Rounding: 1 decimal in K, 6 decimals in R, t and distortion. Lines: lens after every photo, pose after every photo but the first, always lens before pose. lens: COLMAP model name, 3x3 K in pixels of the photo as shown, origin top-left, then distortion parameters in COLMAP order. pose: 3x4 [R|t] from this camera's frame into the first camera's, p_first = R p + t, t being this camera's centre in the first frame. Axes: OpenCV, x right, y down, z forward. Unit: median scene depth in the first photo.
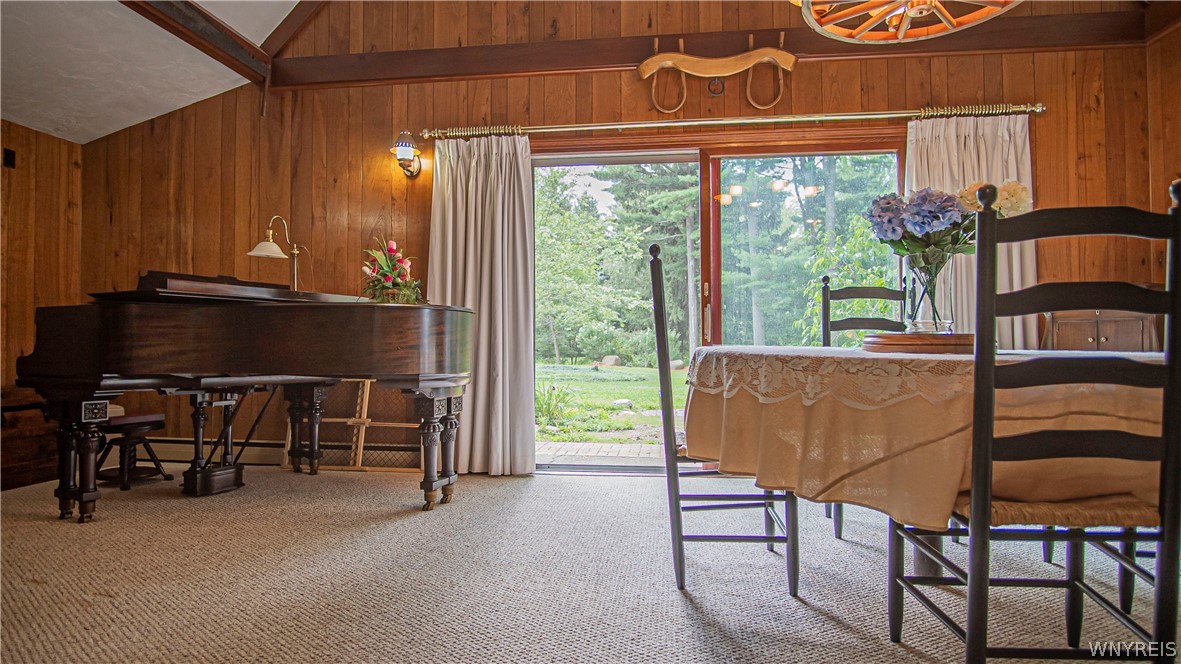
lens RADIAL K [[650.9, 0, 590.5], [0, 650.9, 332.0], [0, 0, 1]] dist [-0.006361, -0.000760]
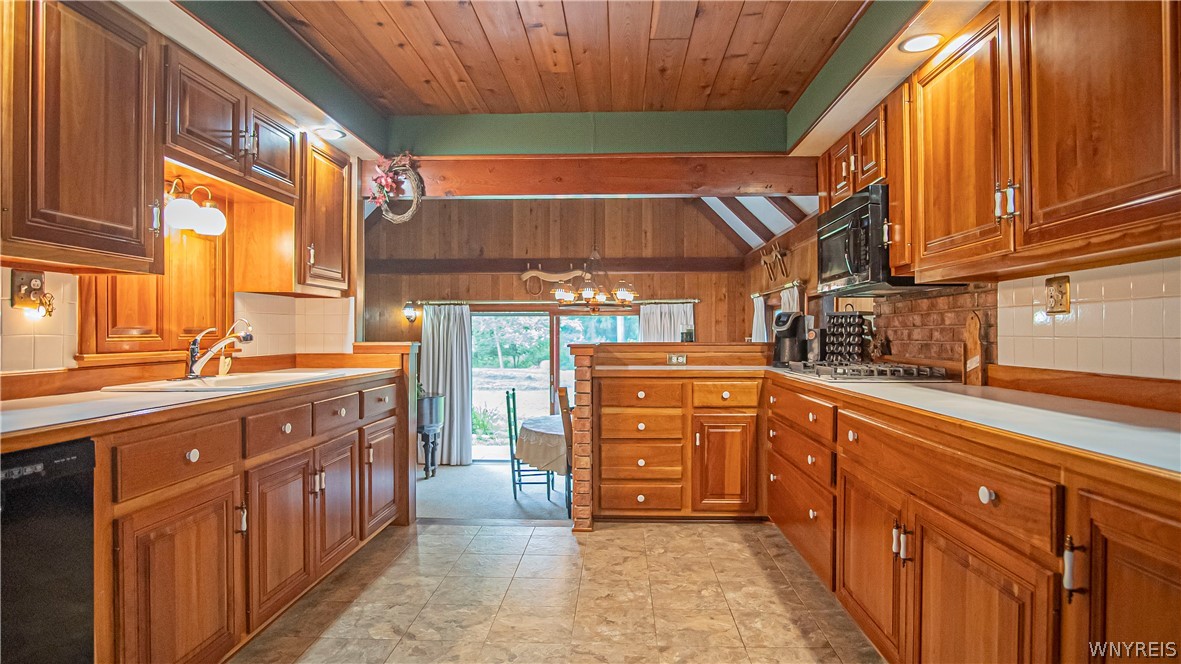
lens RADIAL K [[650.9, 0, 590.5], [0, 650.9, 332.0], [0, 0, 1]] dist [-0.006361, -0.000760]
pose [[0.996749, 0.004643, 0.080434, 0.135428], [-0.005661, 0.999907, 0.012425, -0.254759], [-0.080369, -0.012840, 0.996682, -1.196942]]
